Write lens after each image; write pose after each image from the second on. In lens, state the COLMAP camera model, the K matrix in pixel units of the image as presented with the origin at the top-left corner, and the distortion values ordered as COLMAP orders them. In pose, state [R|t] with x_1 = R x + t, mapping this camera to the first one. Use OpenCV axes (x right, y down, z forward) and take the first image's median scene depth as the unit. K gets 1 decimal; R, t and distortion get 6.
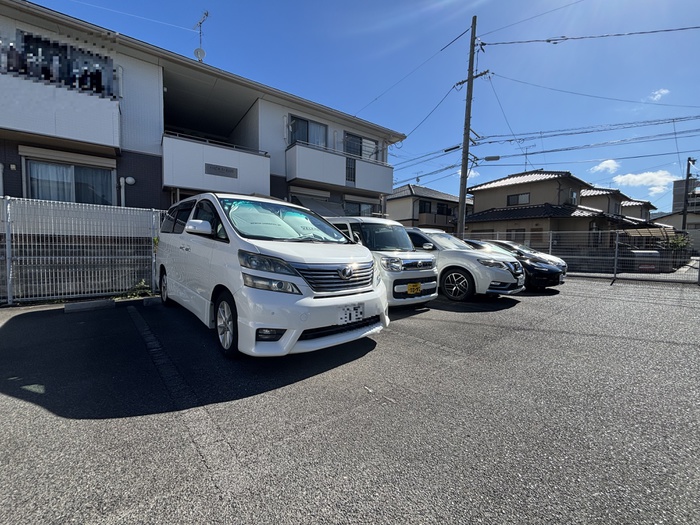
lens RADIAL K [[282.2, 0, 350.0], [0, 282.2, 262.5], [0, 0, 1]] dist [0.000892, 0.000297]
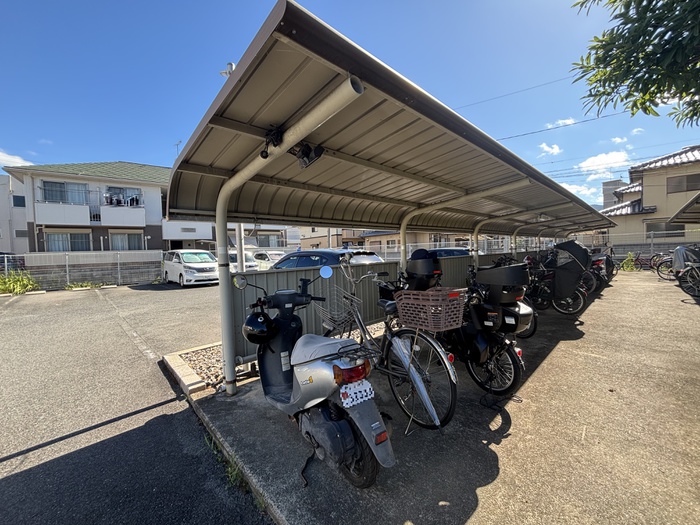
lens RADIAL K [[282.2, 0, 350.0], [0, 282.2, 262.5], [0, 0, 1]] dist [0.000892, 0.000297]
pose [[0.998593, -0.048442, 0.021581, 1.031115], [0.048904, 0.998574, -0.021398, 0.065725], [-0.020513, 0.022423, 0.999538, -1.709880]]
